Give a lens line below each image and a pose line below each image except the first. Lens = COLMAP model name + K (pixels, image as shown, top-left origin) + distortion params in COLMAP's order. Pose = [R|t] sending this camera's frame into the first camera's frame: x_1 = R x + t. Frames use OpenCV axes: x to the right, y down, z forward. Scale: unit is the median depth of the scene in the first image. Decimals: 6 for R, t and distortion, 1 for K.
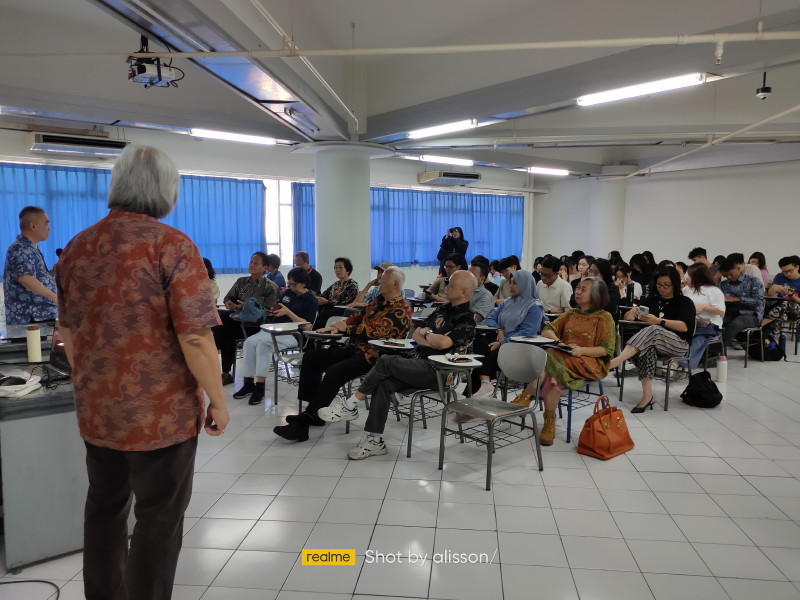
lens RADIAL K [[631.9, 0, 396.0], [0, 631.9, 299.0], [0, 0, 1]] dist [0.041895, -0.020845]
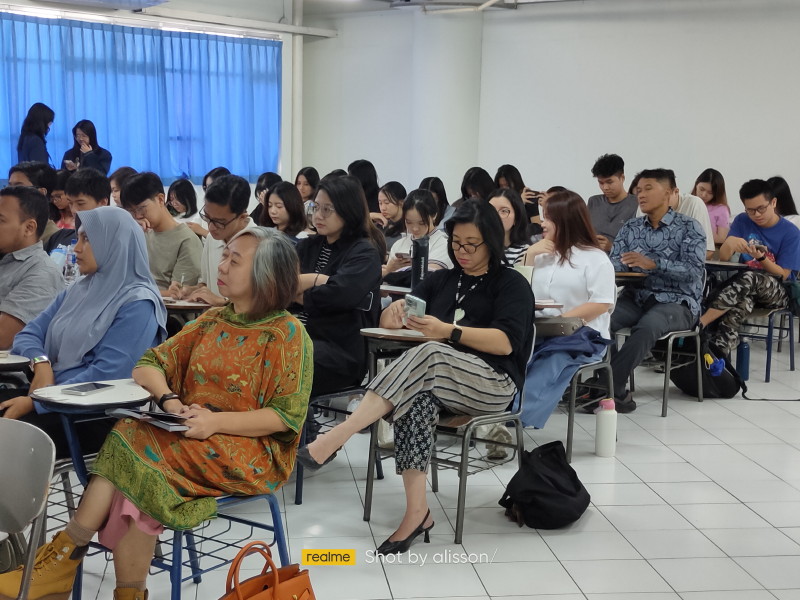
lens RADIAL K [[1238.7, 0, 399.4], [0, 1238.7, 295.3], [0, 0, 1]] dist [0.059882, 0.000000]
pose [[0.973530, -0.010310, 0.228328, 0.192699], [0.002291, 0.999372, 0.035359, -0.018034], [-0.228549, -0.033899, 0.972942, 0.204837]]
